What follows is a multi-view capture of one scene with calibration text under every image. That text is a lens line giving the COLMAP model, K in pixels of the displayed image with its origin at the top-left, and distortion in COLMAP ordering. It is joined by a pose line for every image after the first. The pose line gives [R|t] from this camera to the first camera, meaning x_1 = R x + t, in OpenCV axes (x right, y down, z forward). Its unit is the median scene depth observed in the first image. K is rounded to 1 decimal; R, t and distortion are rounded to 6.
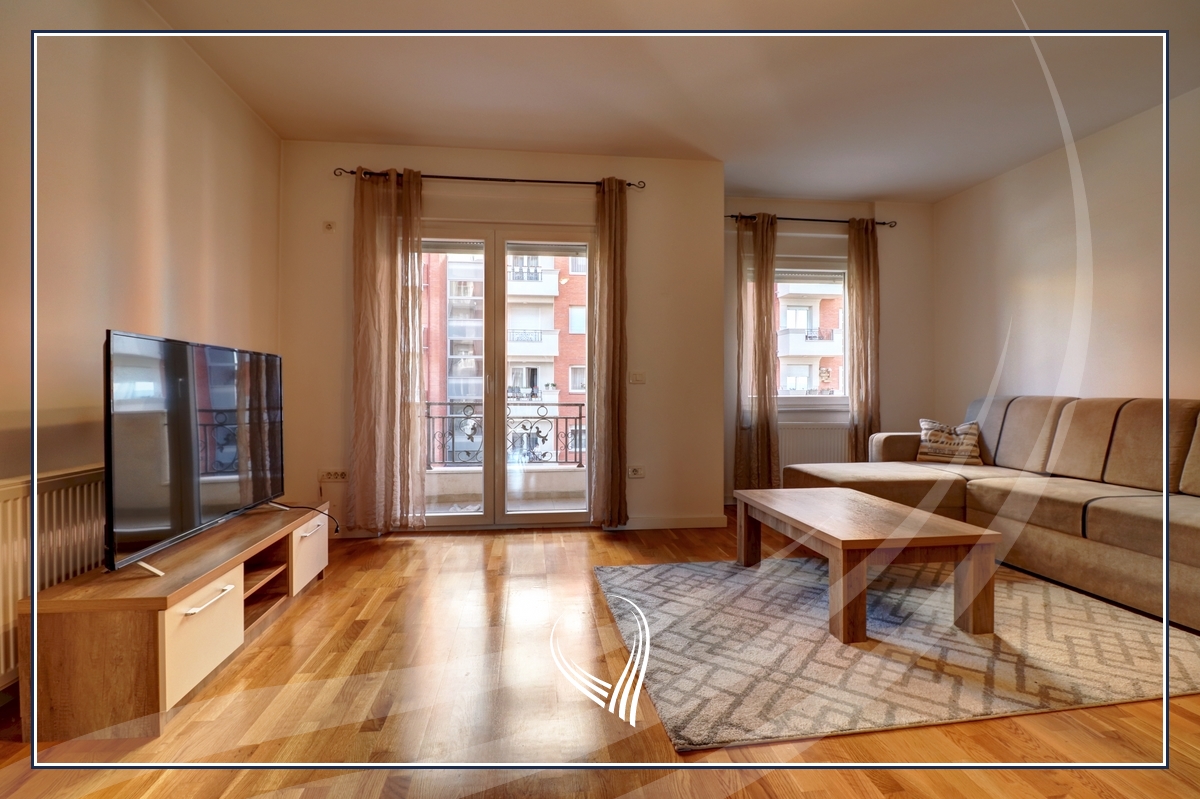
lens RADIAL K [[567.8, 0, 598.2], [0, 567.8, 390.2], [0, 0, 1]] dist [0.001084, -0.008805]
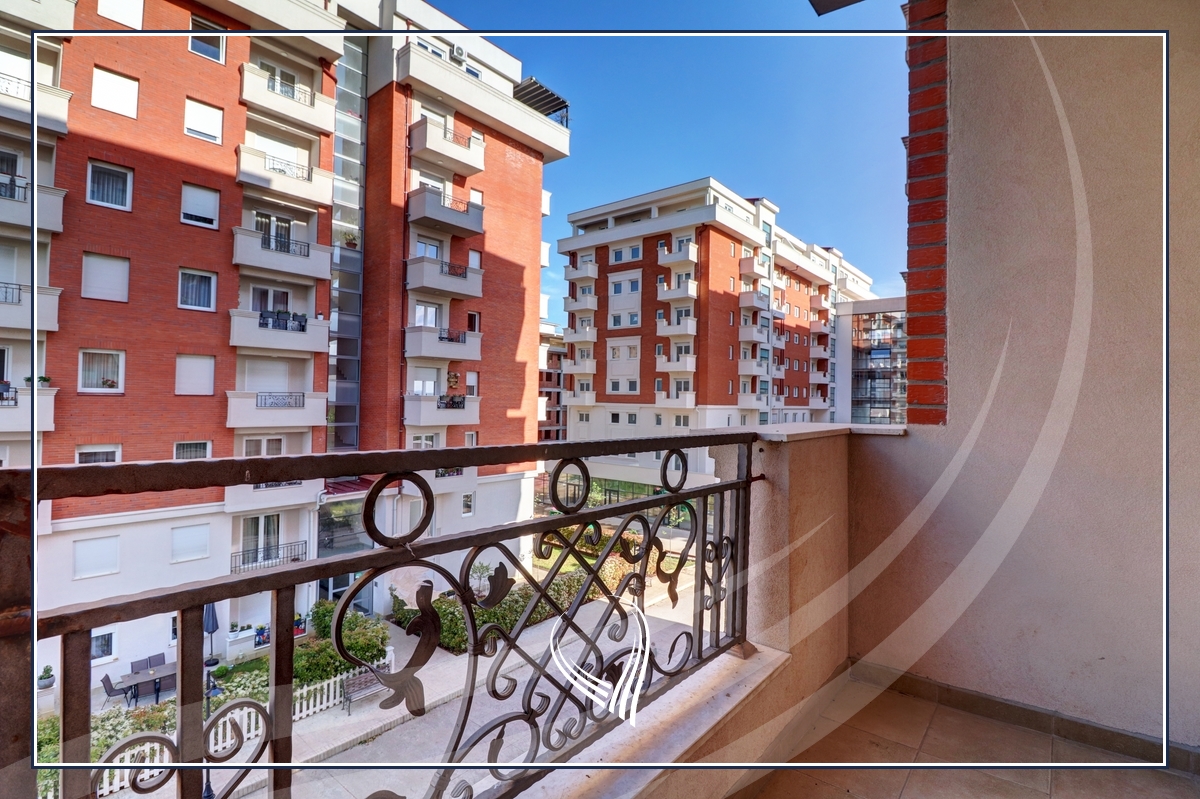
lens RADIAL K [[567.8, 0, 598.2], [0, 567.8, 390.2], [0, 0, 1]] dist [0.001084, -0.008805]
pose [[0.730652, 0.027743, 0.682186, -0.057217], [-0.020688, 0.999615, -0.018494, 0.001423], [-0.682436, -0.000601, 0.730945, 0.165048]]
